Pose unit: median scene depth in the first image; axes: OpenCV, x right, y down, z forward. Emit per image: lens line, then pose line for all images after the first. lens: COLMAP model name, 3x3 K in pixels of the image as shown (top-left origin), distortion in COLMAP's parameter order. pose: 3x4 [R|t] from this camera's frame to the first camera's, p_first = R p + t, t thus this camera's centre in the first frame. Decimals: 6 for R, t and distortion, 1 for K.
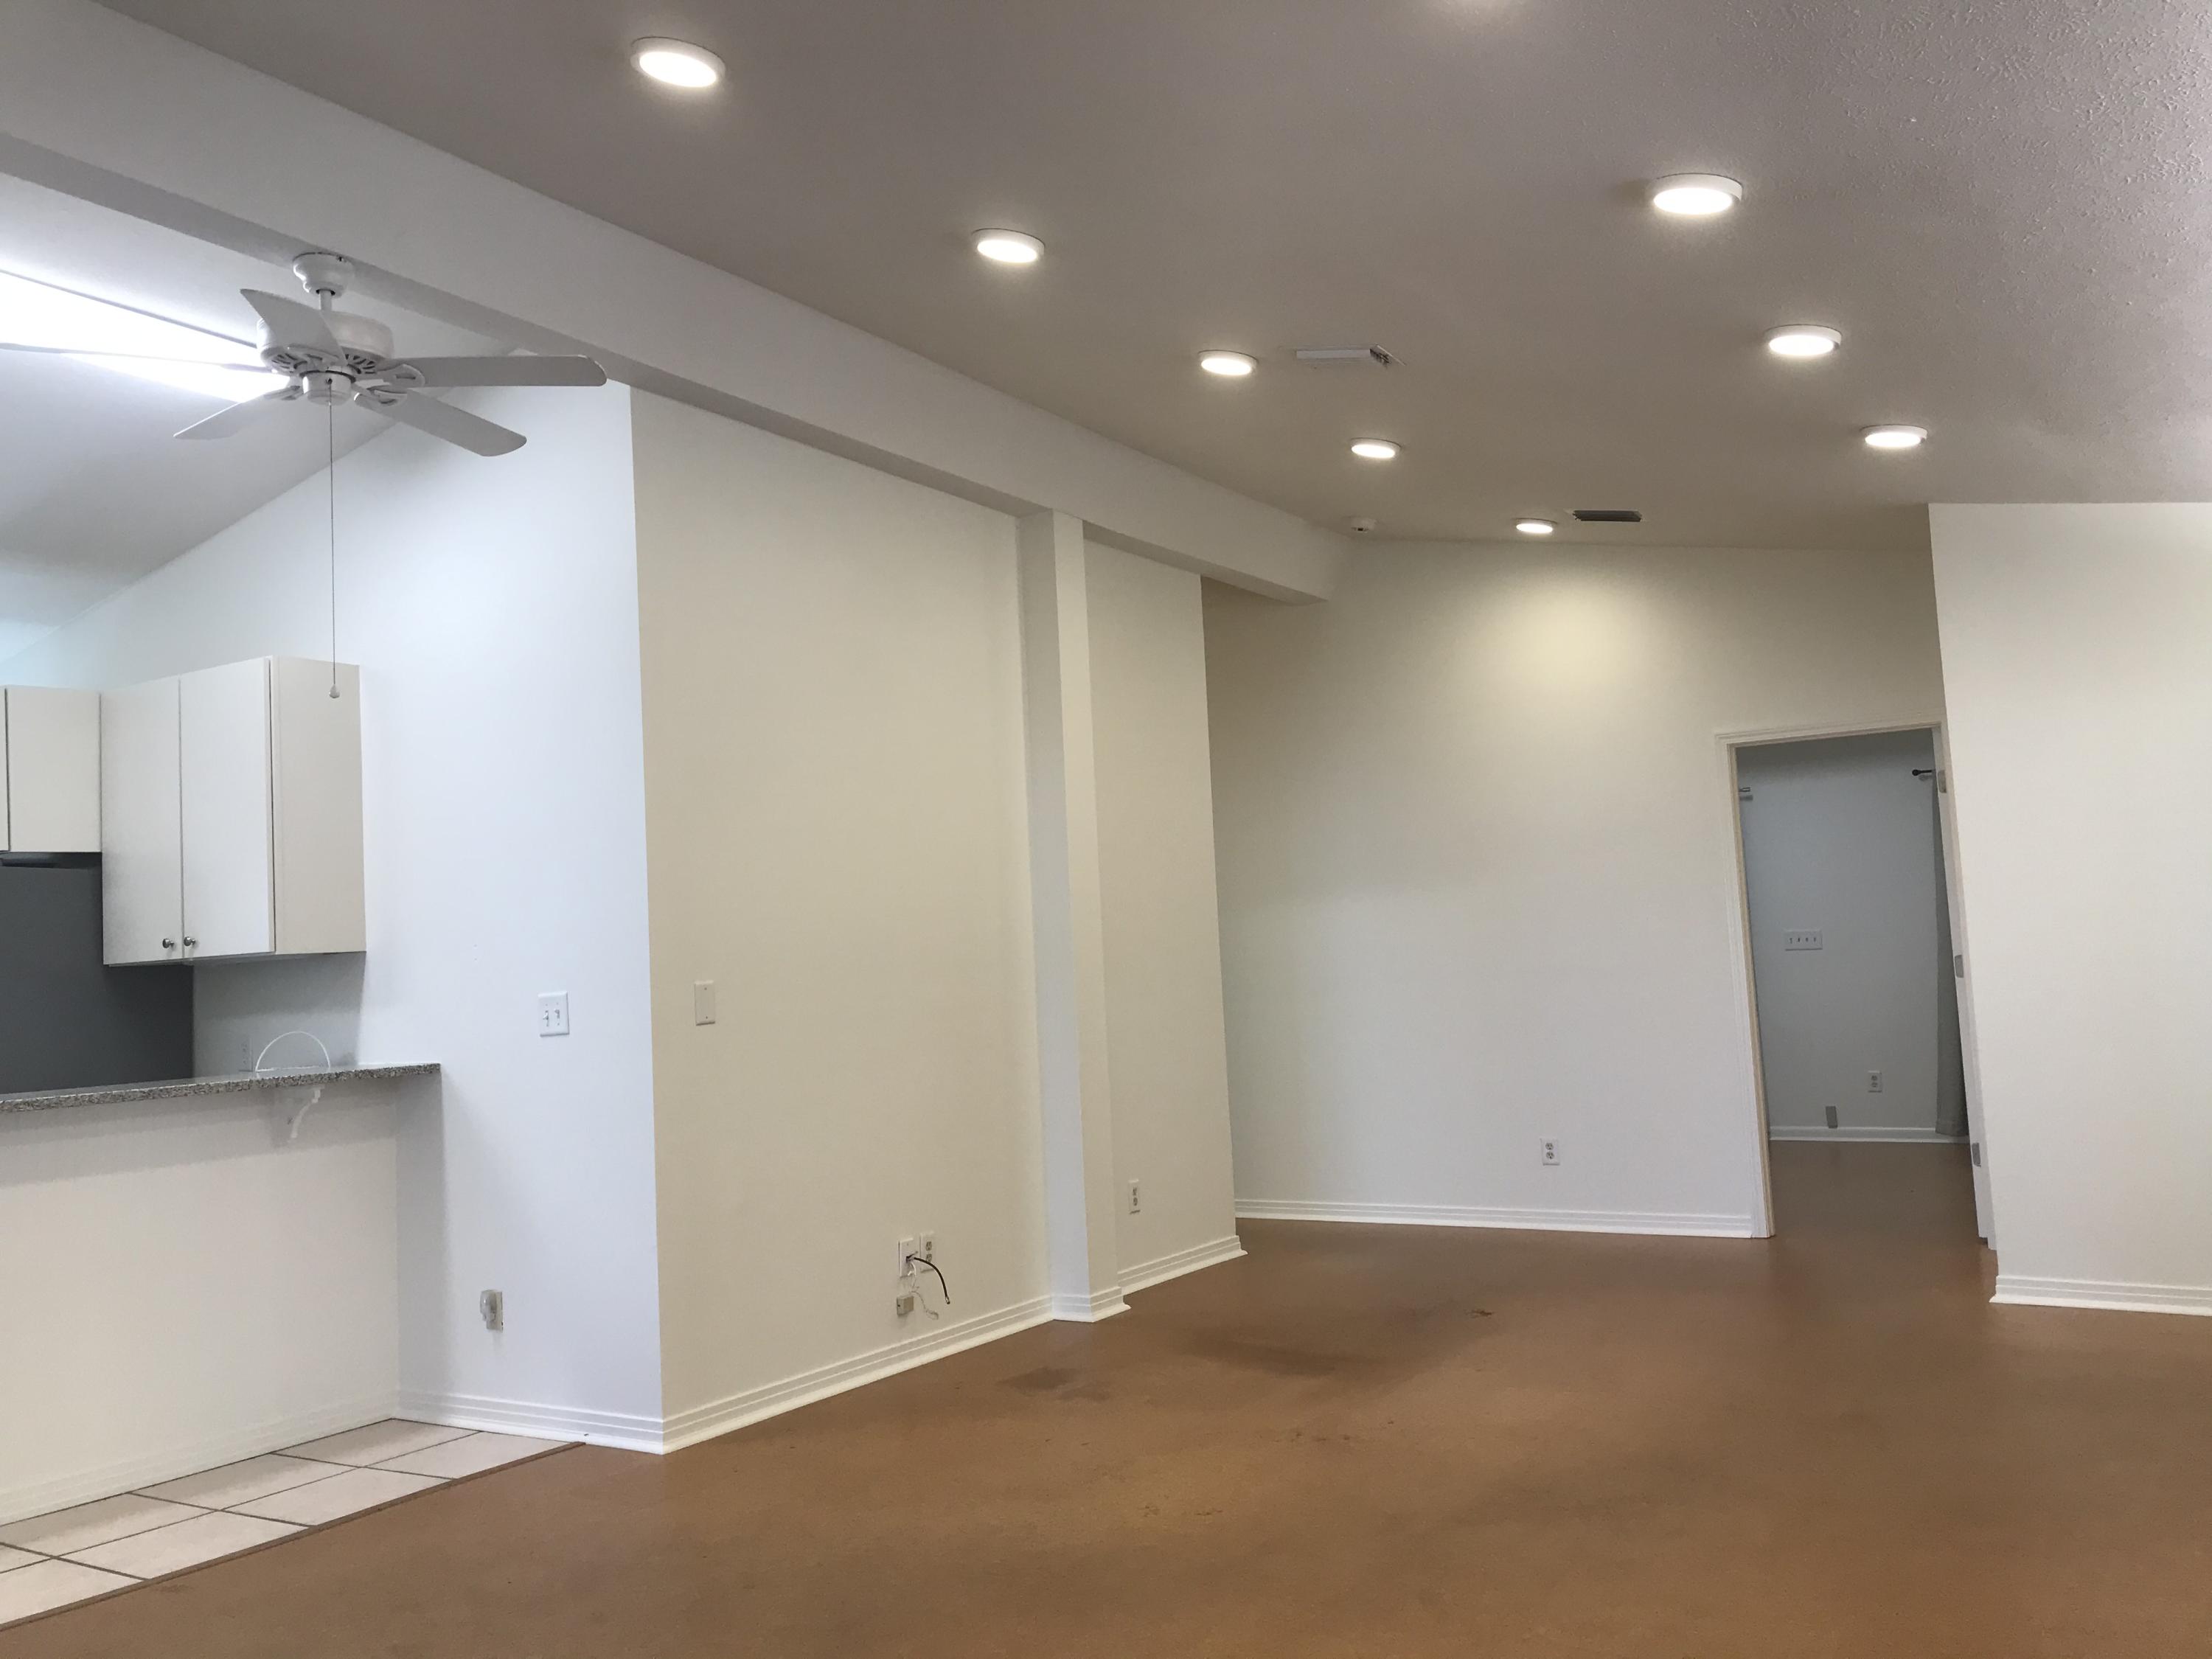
lens RADIAL K [[1802.7, 0, 1101.4], [0, 1802.7, 806.4], [0, 0, 1]] dist [0.029422, -0.001825]
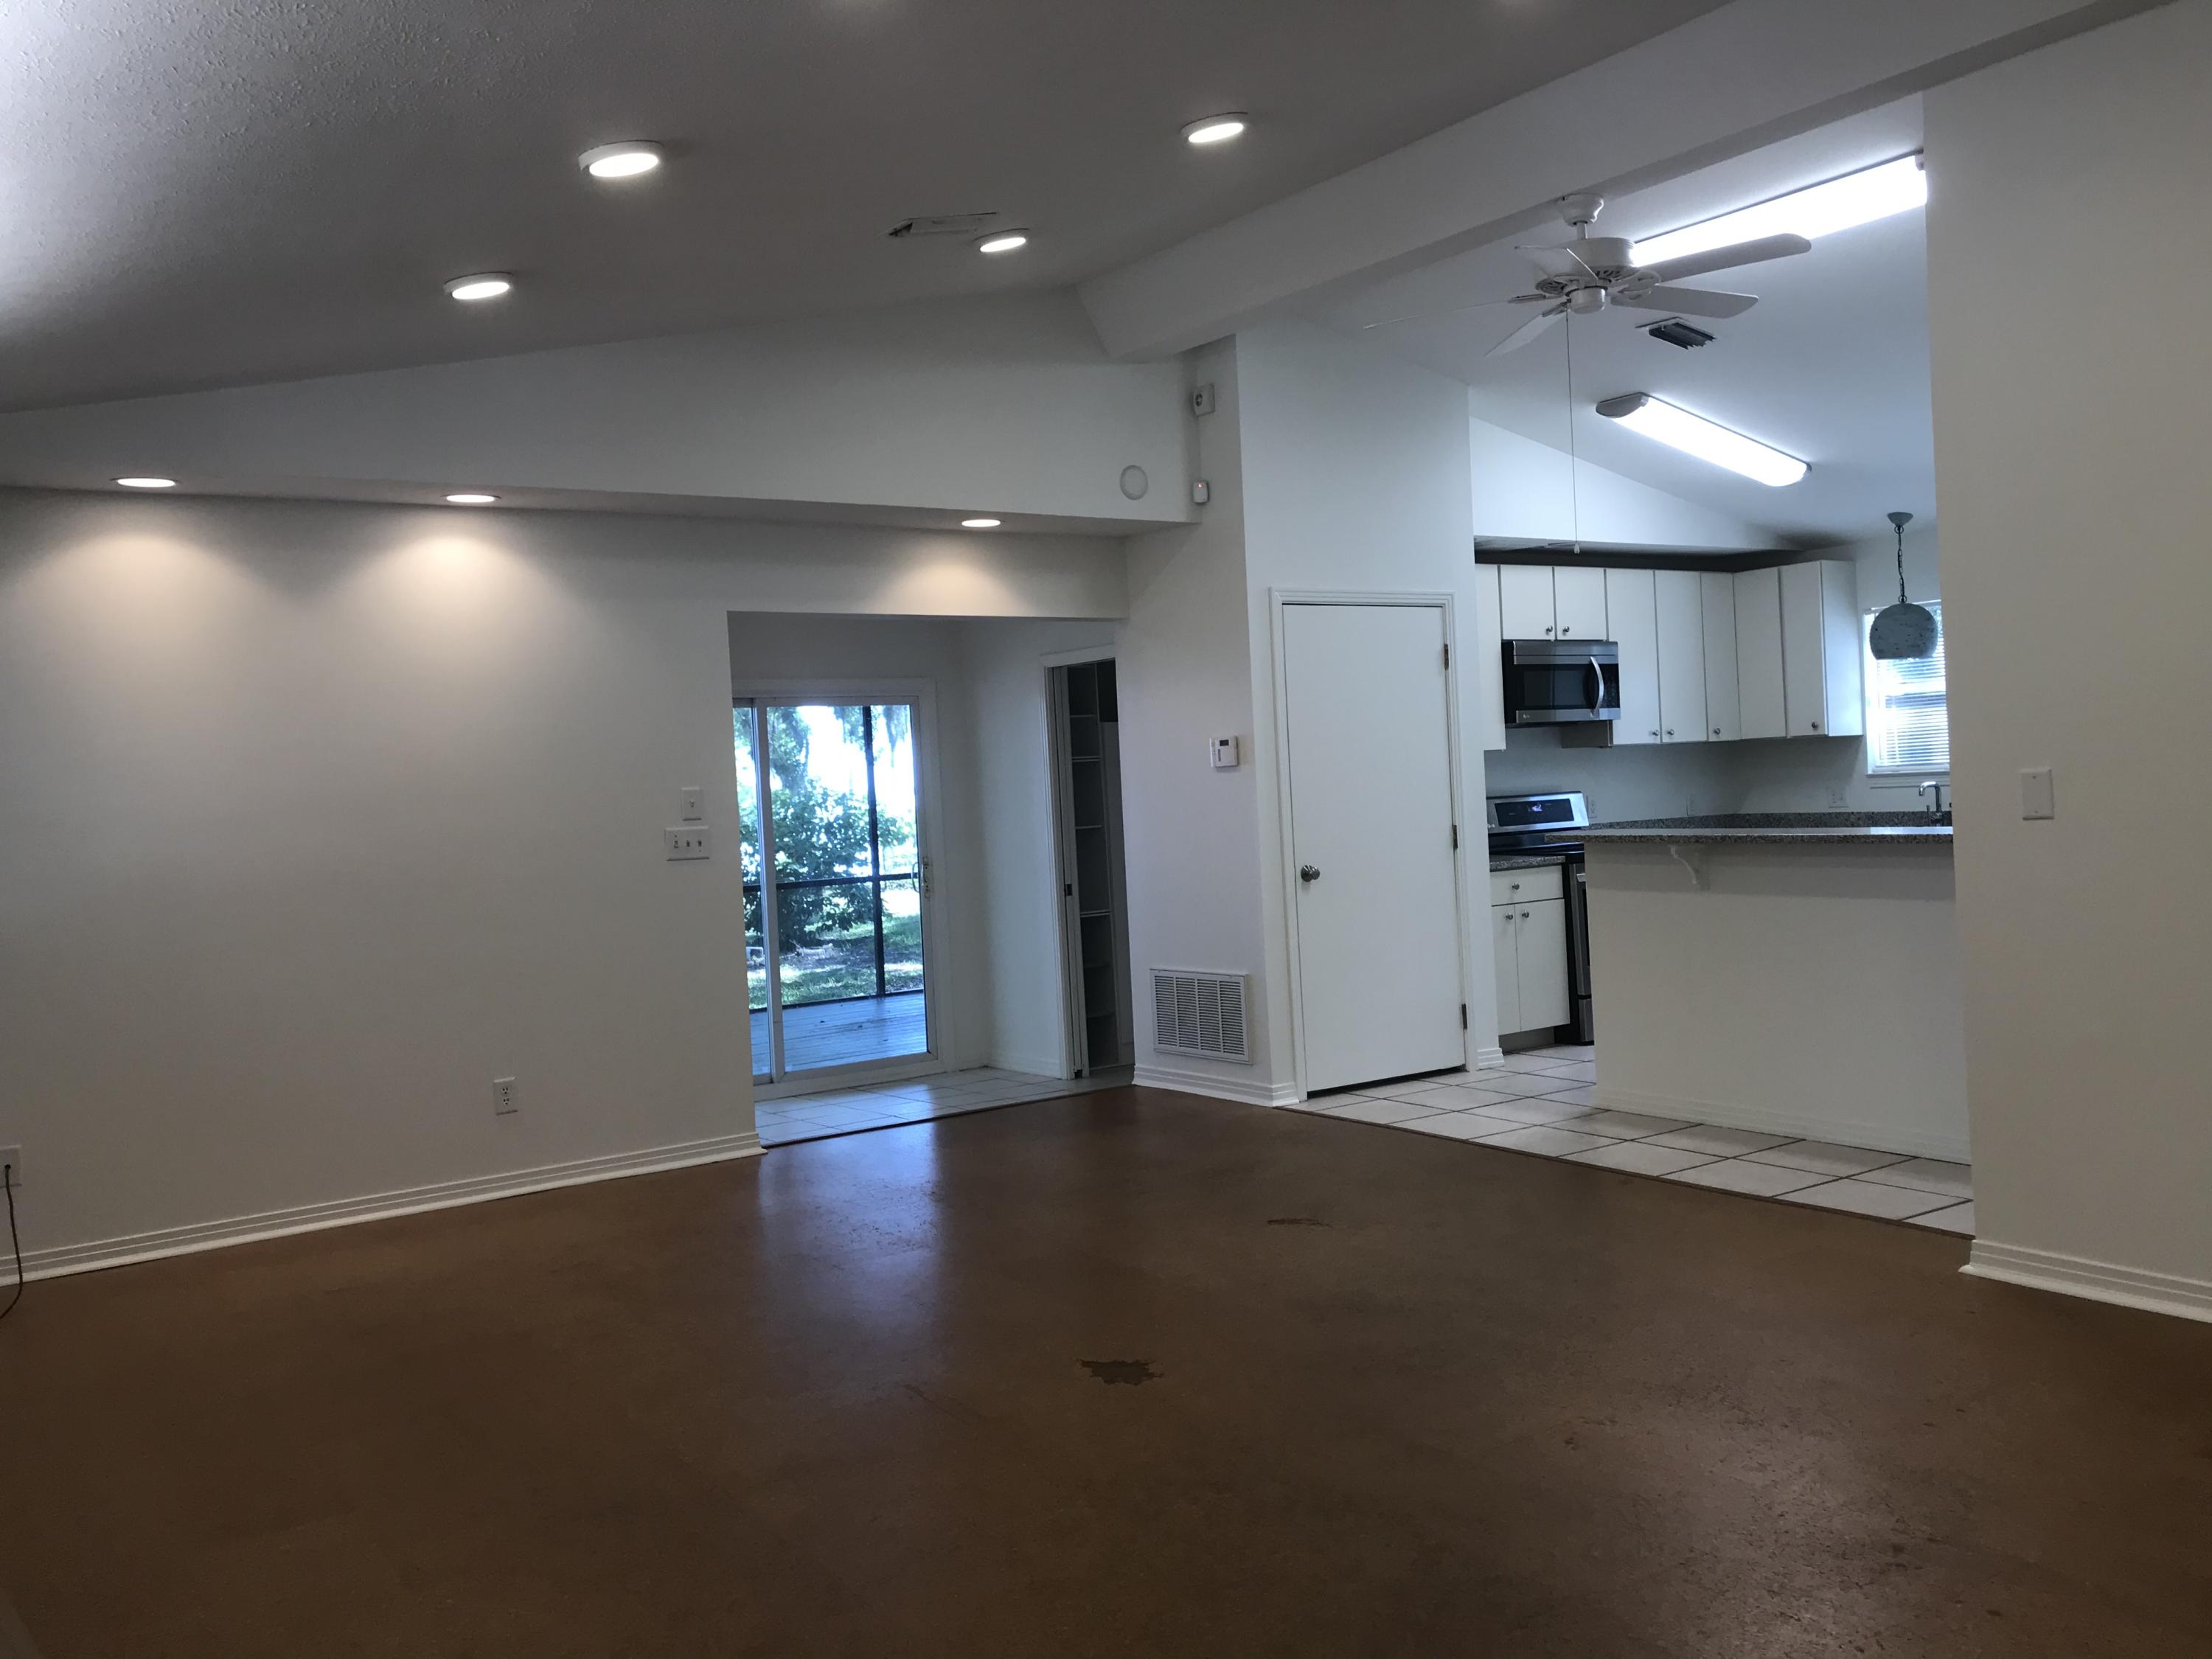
lens RADIAL K [[1809.5, 0, 1089.5], [0, 1809.5, 811.7], [0, 0, 1]] dist [0.144294, -0.413281]
pose [[-0.406126, 0.080496, -0.910265, 0.715862], [0.145962, 0.989038, 0.022339, 0.034196], [0.902085, -0.123792, -0.413424, 0.940895]]
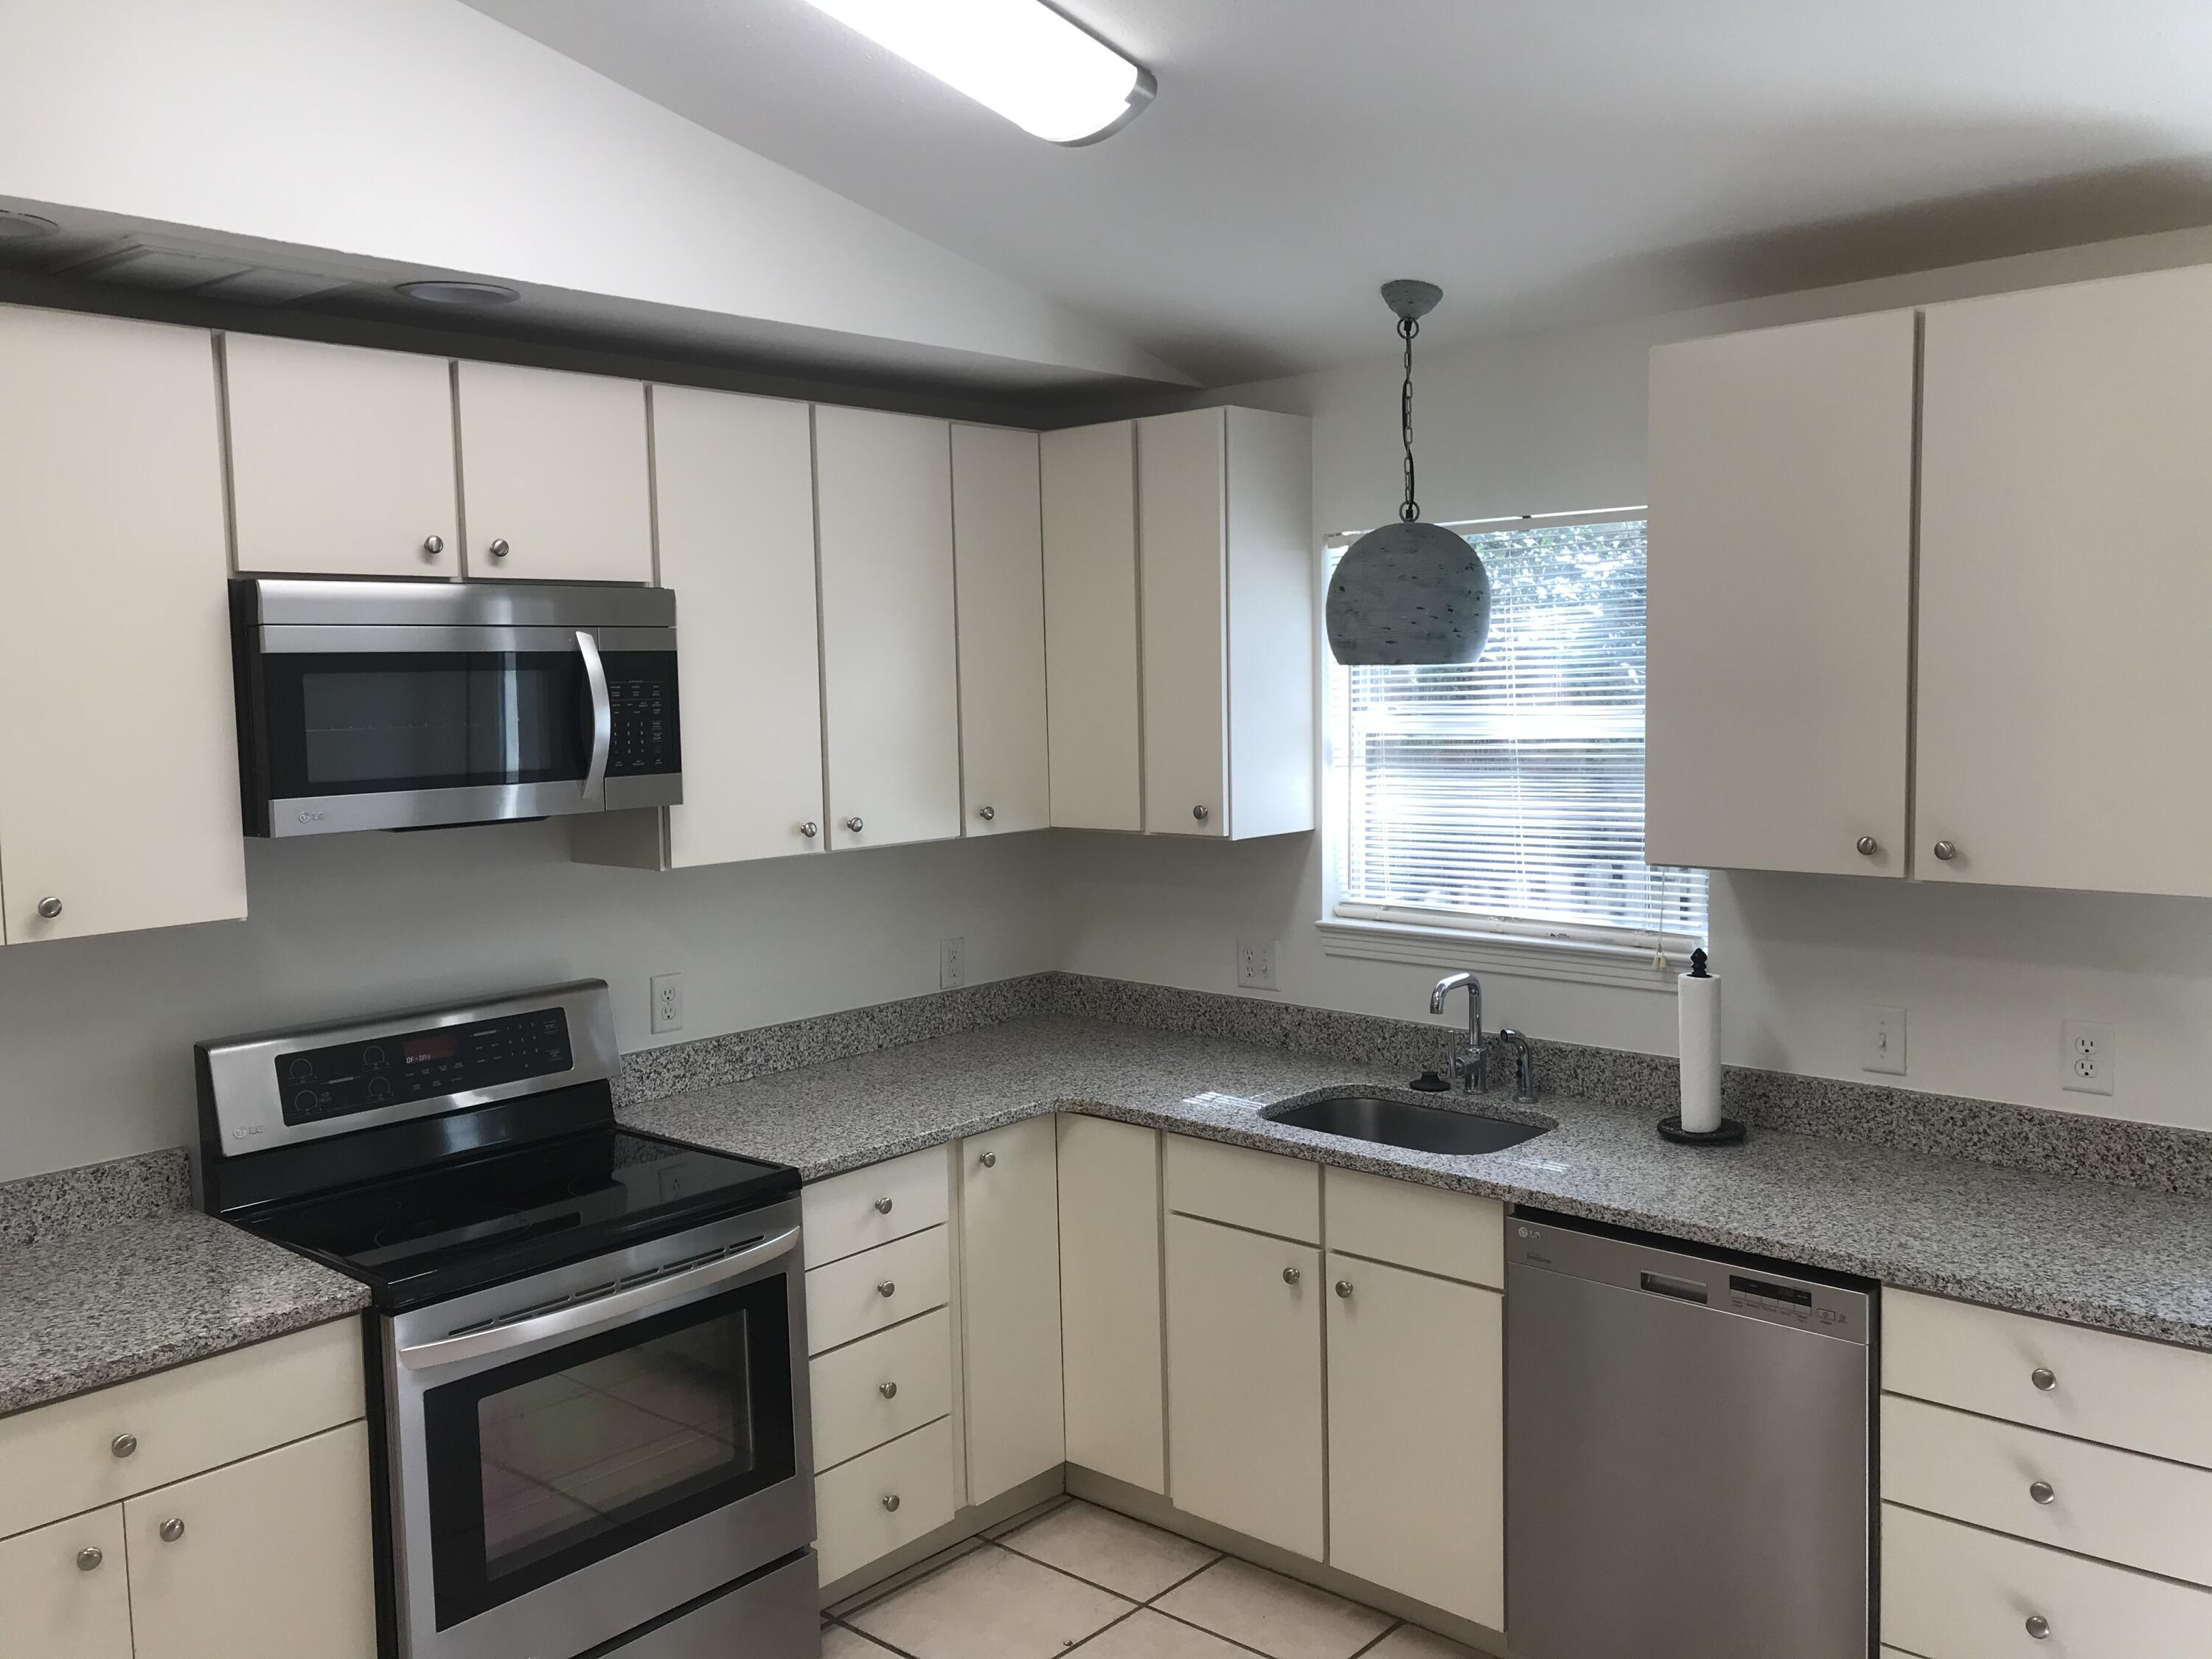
lens RADIAL K [[1802.7, 0, 1101.4], [0, 1802.7, 806.4], [0, 0, 1]] dist [0.029422, -0.001825]
pose [[-0.184229, 0.128550, -0.974441, -0.479213], [0.111878, 0.987709, 0.109149, 0.008861], [0.976495, -0.088910, -0.196347, 0.953272]]
